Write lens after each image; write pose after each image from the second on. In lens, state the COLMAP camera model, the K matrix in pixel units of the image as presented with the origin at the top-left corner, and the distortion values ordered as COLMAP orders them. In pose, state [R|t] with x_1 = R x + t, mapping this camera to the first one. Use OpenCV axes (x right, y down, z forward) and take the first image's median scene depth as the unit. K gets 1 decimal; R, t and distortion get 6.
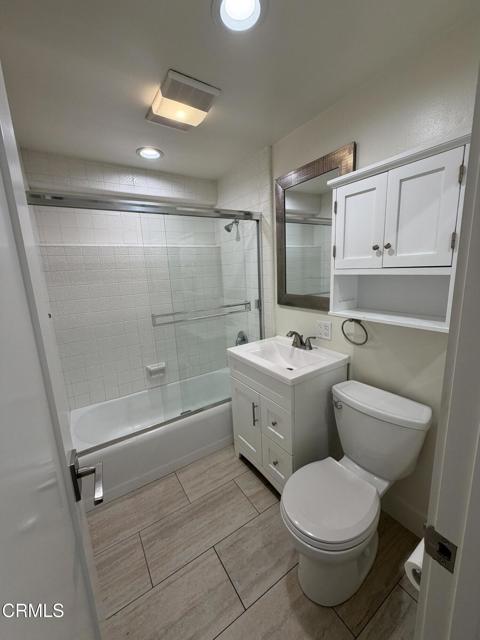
lens RADIAL K [[255.3, 0, 239.7], [0, 255.3, 319.1], [0, 0, 1]] dist [0.000332, 0.000286]
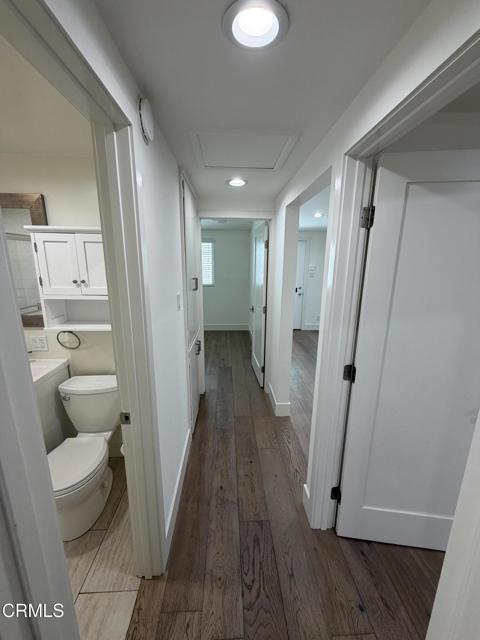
lens RADIAL K [[255.3, 0, 239.0], [0, 255.3, 318.6], [0, 0, 1]] dist [0.000332, 0.000286]
pose [[0.499640, -0.137617, 0.855232, -0.229179], [0.132588, 0.987816, 0.081491, -0.050600], [-0.856026, 0.072677, 0.511799, -0.442503]]
